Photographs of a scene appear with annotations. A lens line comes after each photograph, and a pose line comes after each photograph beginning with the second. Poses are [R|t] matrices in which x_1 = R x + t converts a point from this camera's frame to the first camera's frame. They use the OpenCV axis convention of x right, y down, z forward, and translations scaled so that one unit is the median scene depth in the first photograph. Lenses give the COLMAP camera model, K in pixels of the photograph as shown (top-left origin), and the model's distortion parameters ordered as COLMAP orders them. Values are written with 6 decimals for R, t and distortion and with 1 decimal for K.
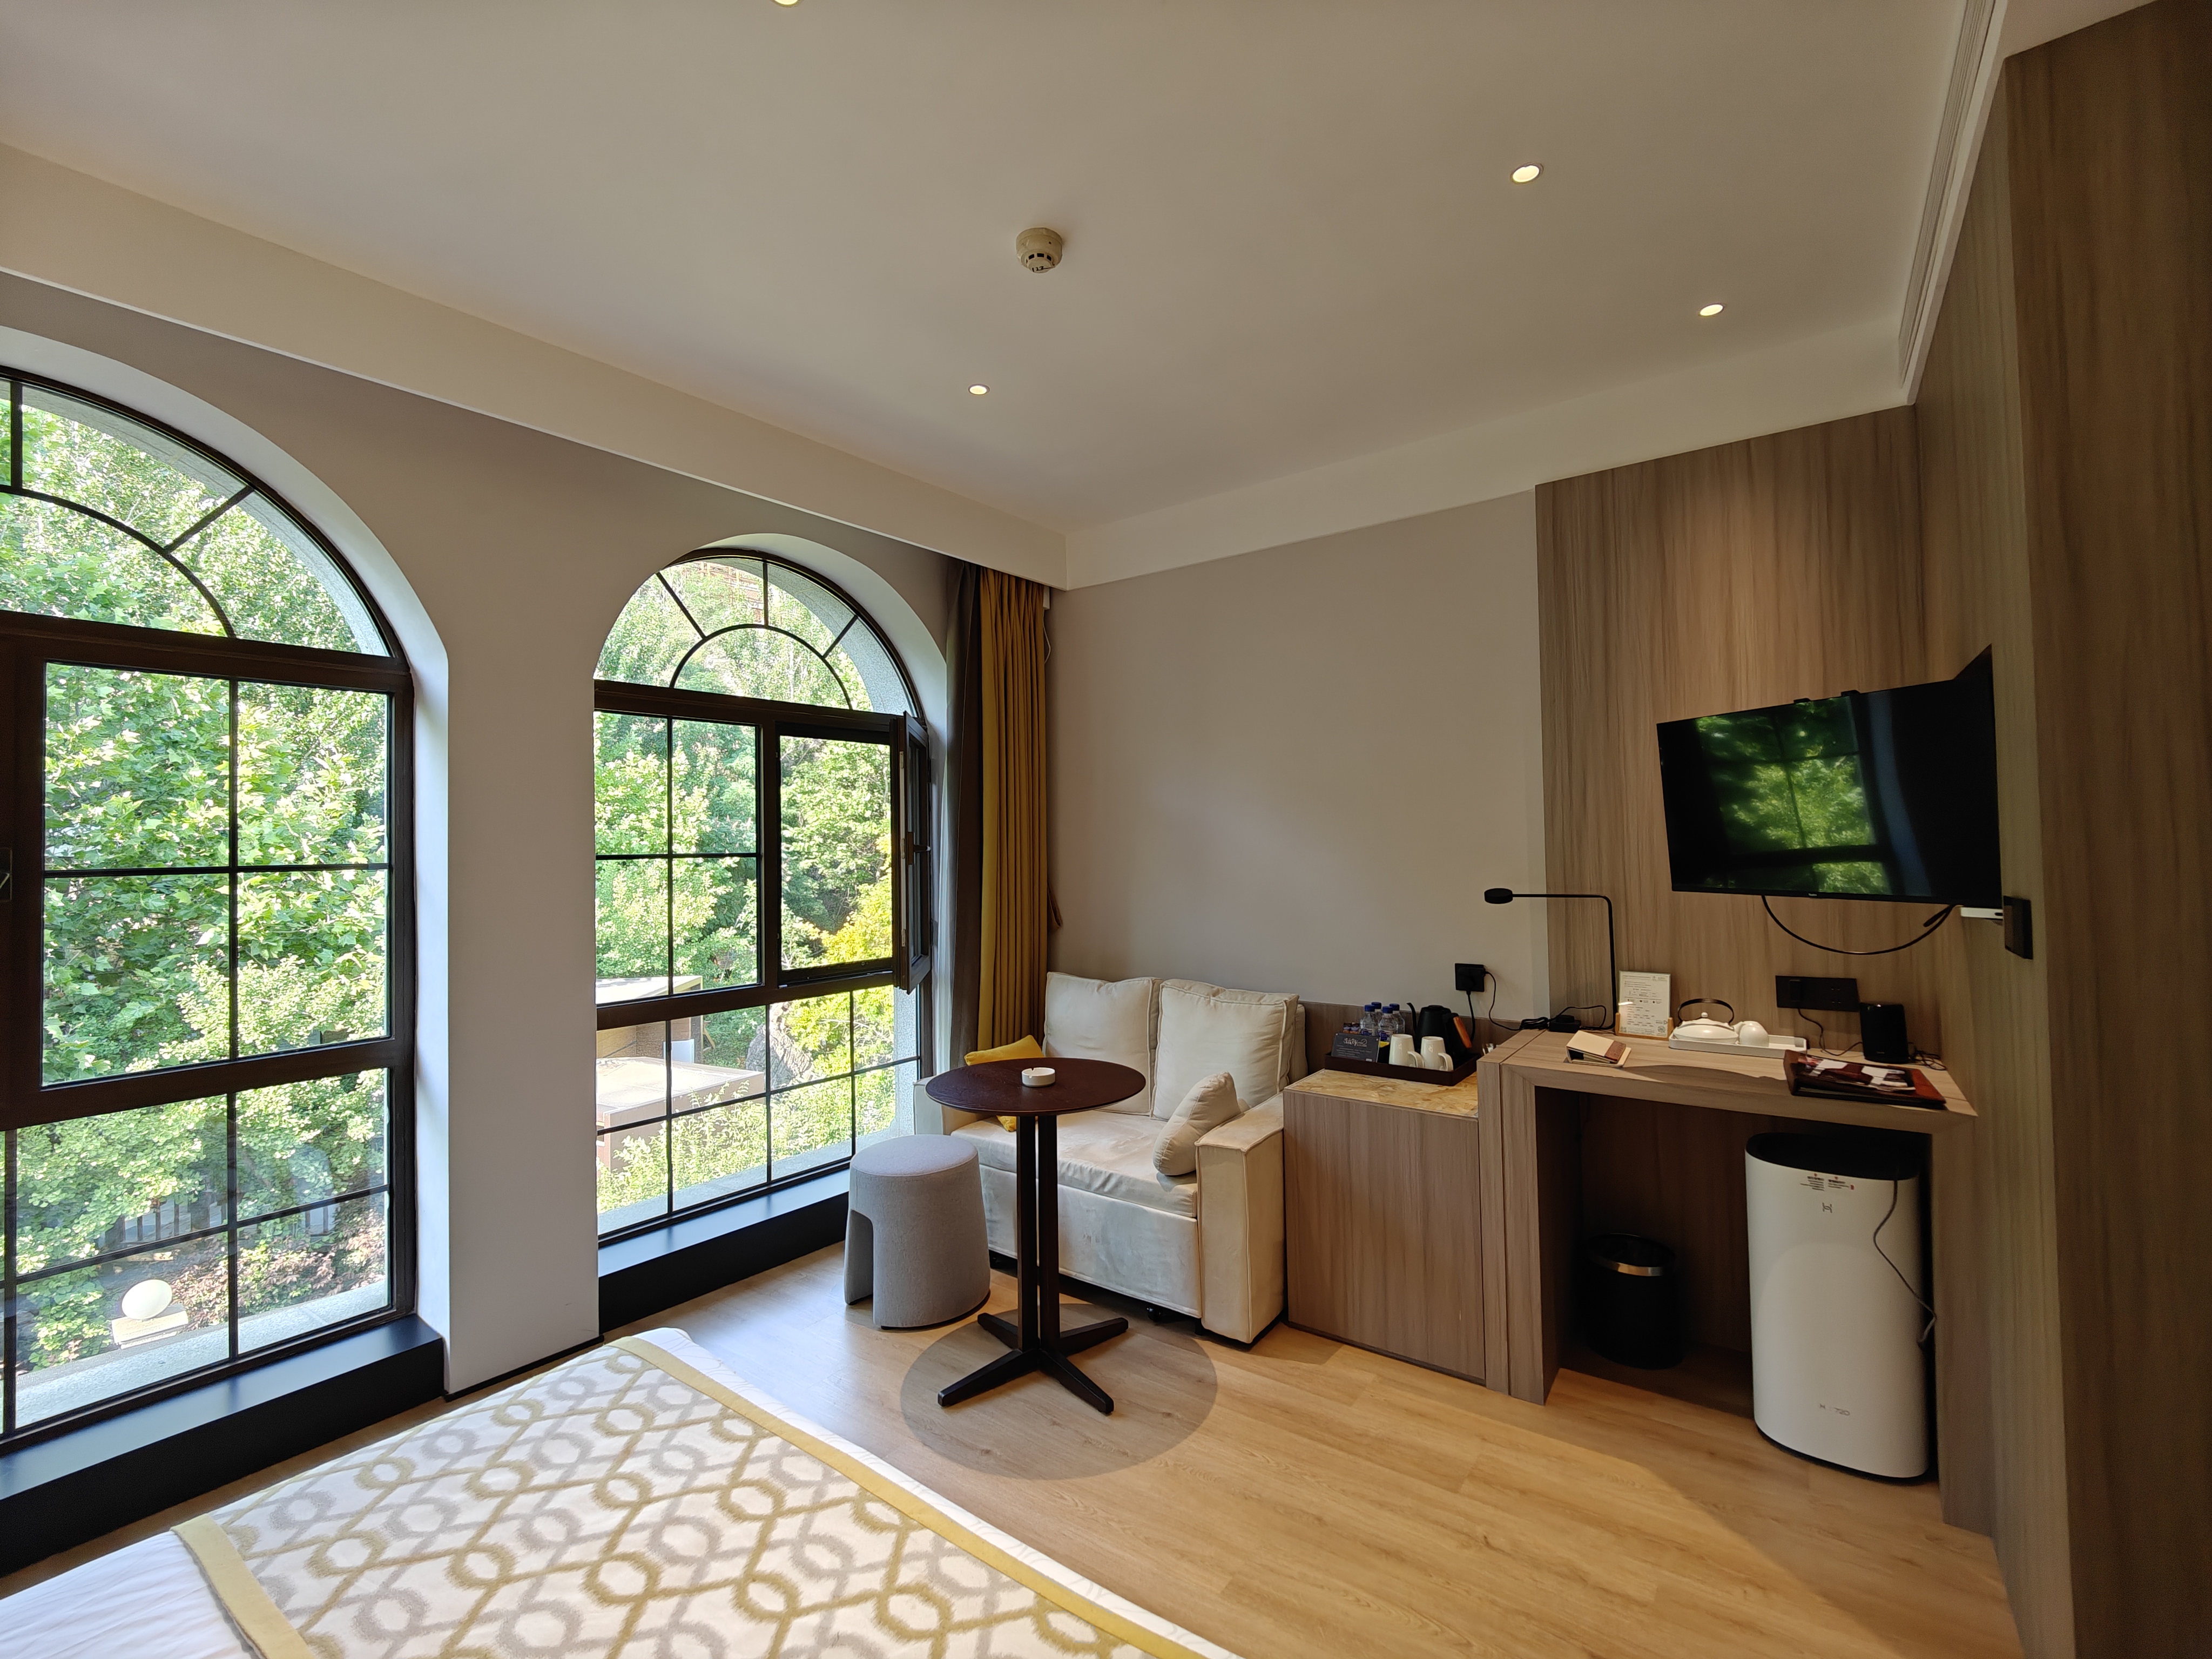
lens RADIAL K [[962.8, 0, 1111.7], [0, 962.8, 817.0], [0, 0, 1]] dist [0.017764, -0.011315]
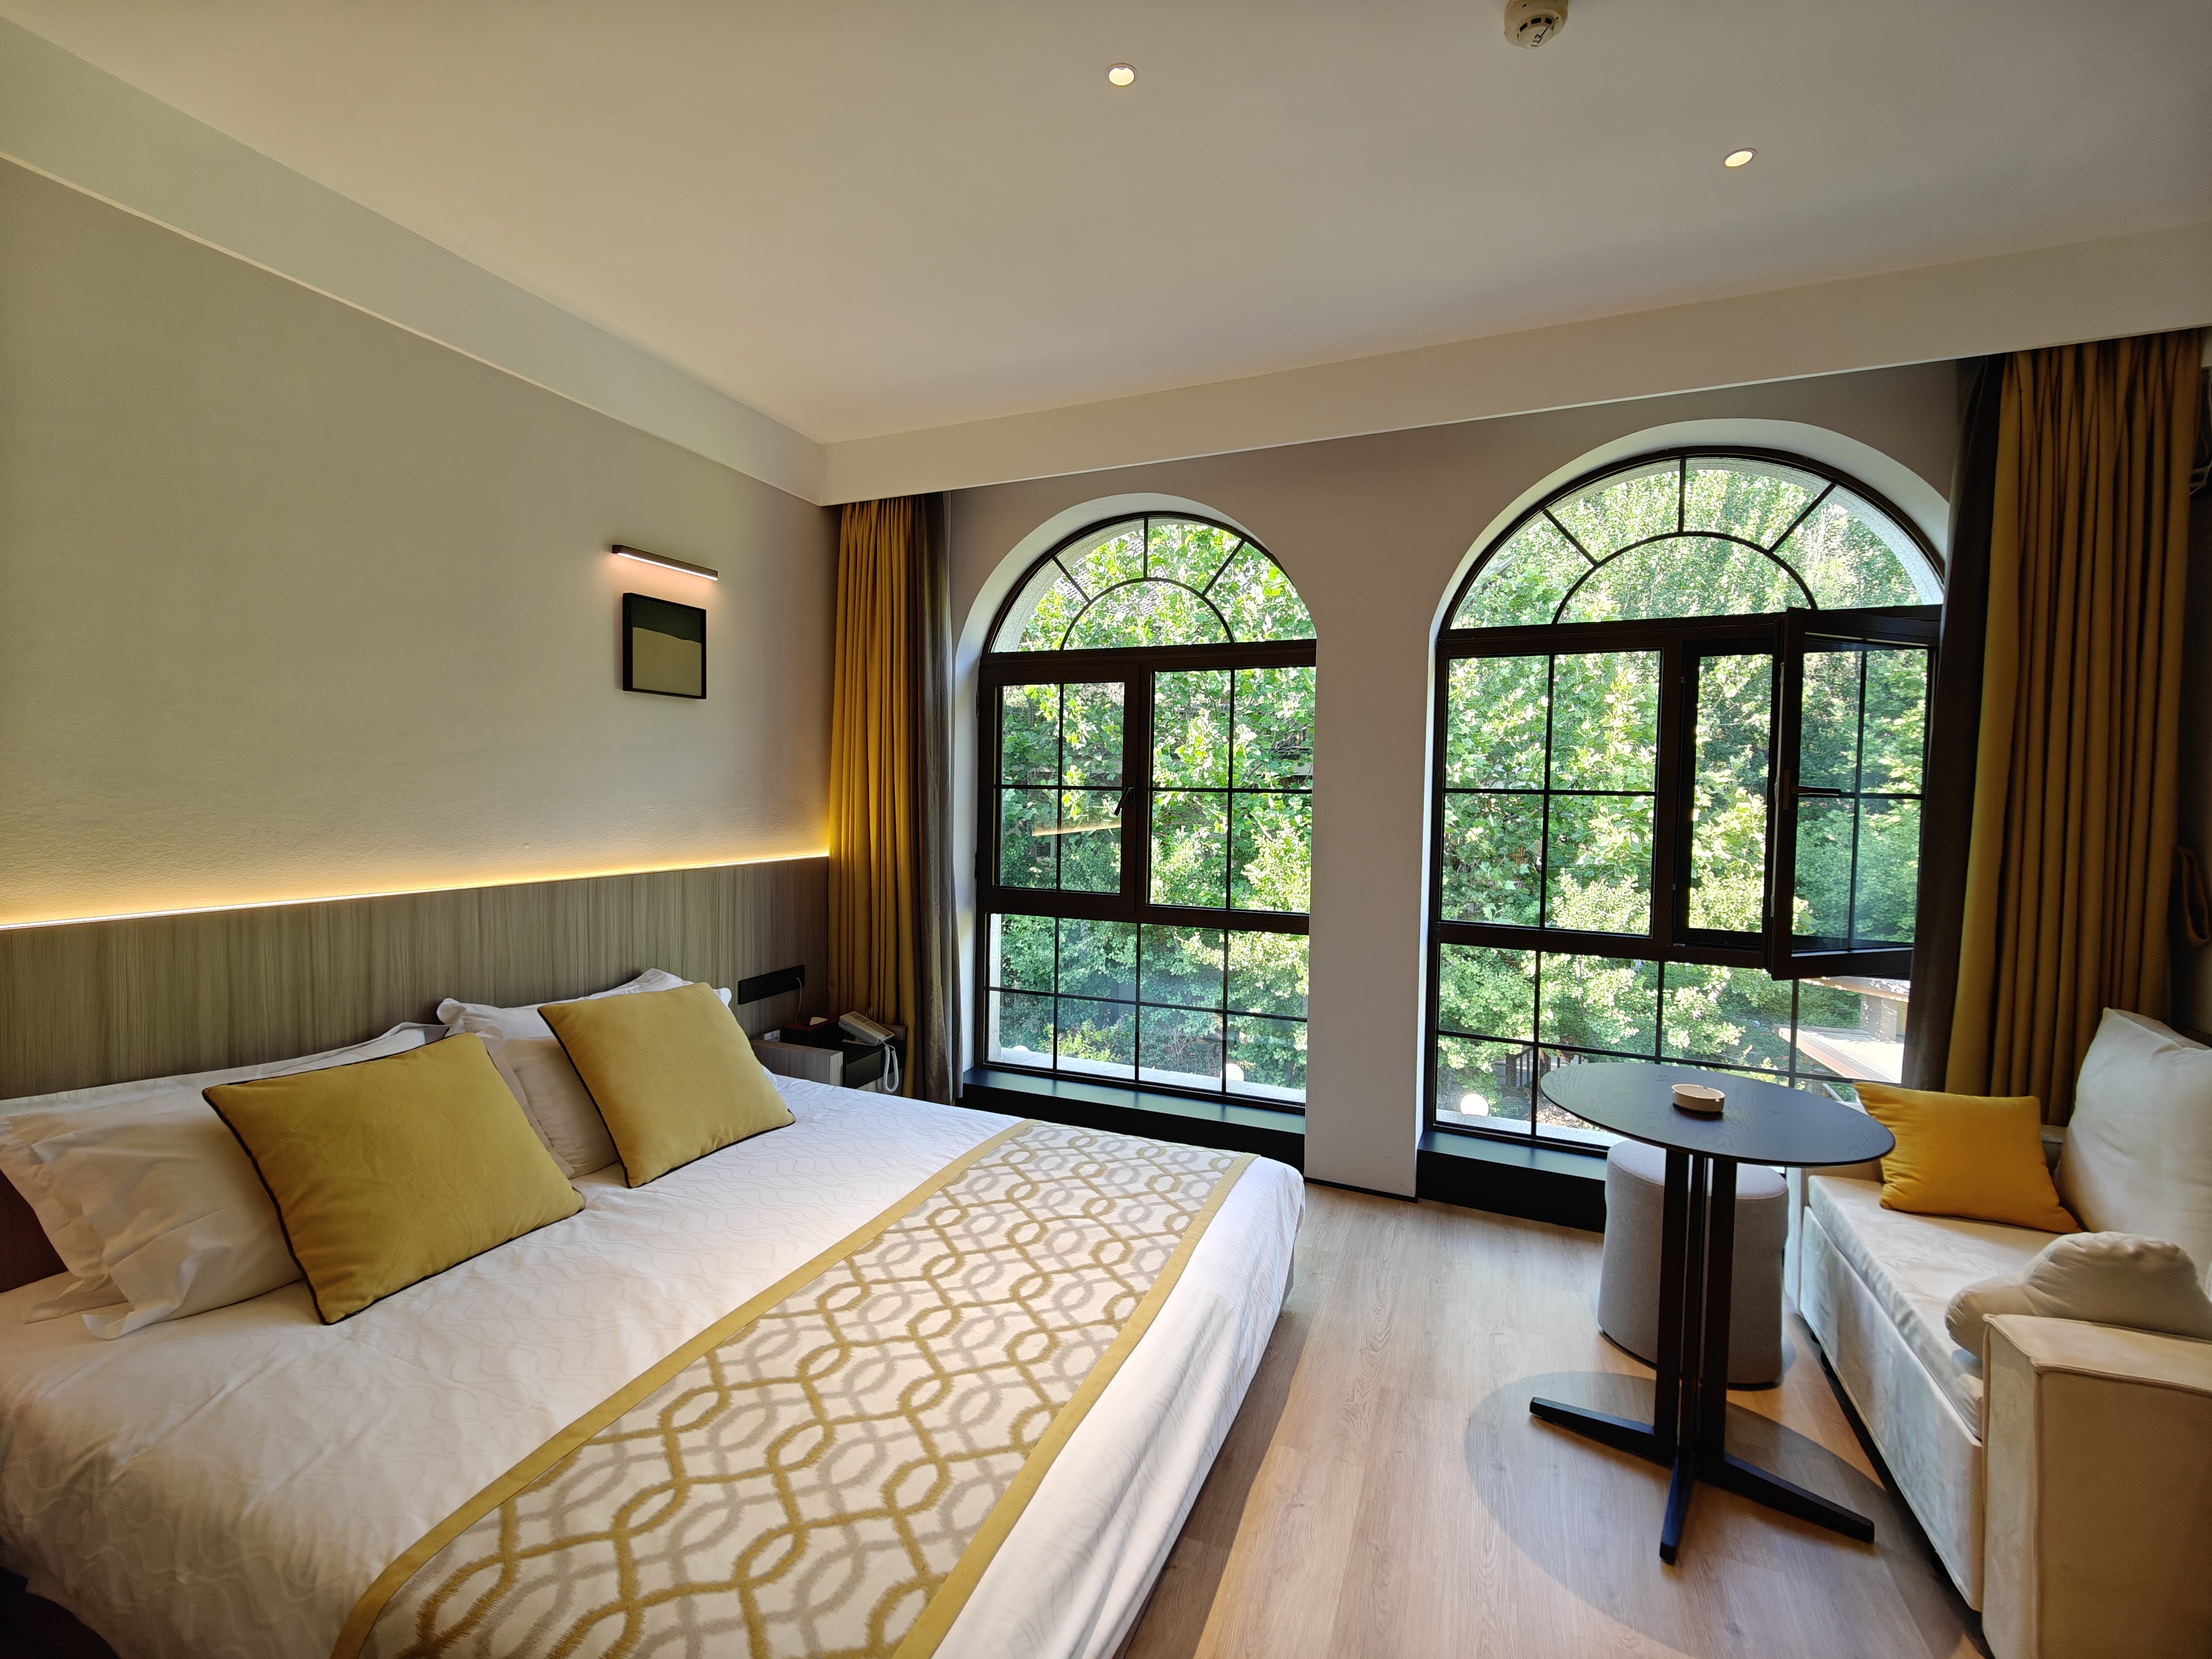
lens RADIAL K [[962.8, 0, 1111.7], [0, 962.8, 817.0], [0, 0, 1]] dist [0.017764, -0.011315]
pose [[0.254512, 0.050691, -0.965740, 0.555033], [0.003655, 0.998568, 0.053377, 0.015664], [0.967063, -0.017115, 0.253962, 0.410640]]
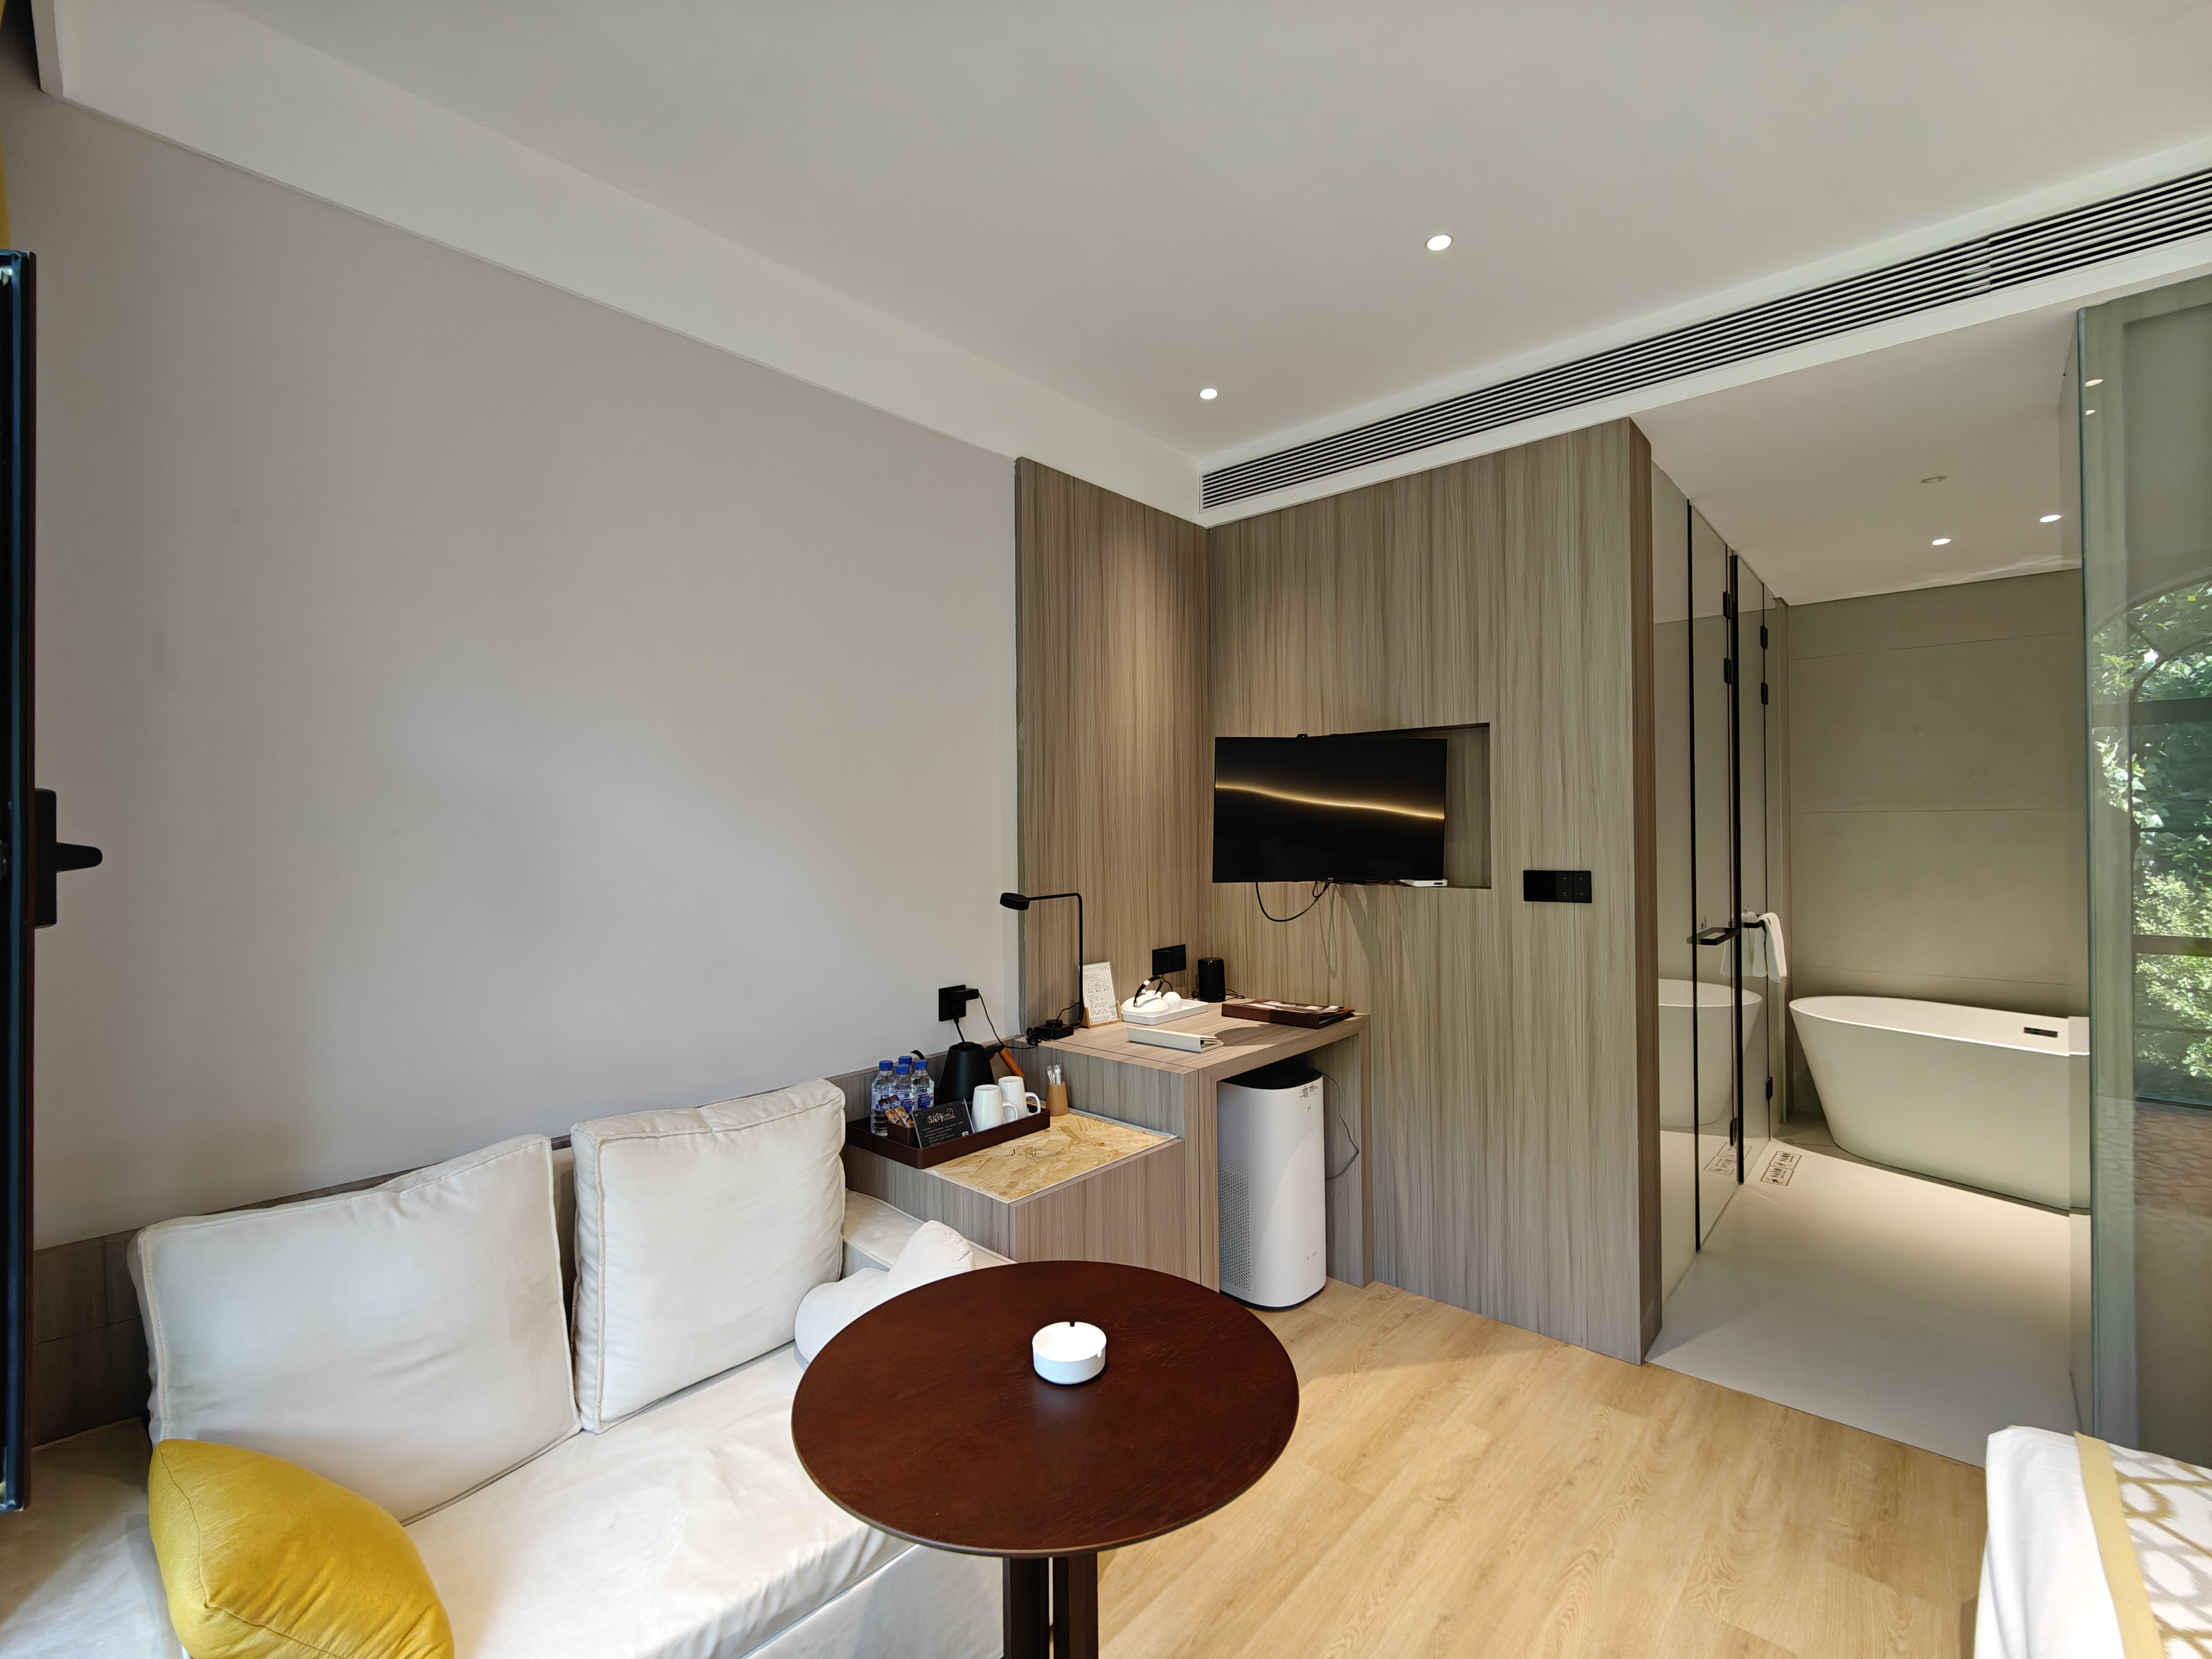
lens RADIAL K [[962.8, 0, 1111.7], [0, 962.8, 817.0], [0, 0, 1]] dist [0.017764, -0.011315]
pose [[0.114797, 0.020969, 0.993168, -0.552533], [-0.023356, 0.999558, -0.018405, 0.020755], [-0.993114, -0.021084, 0.115236, 0.954881]]
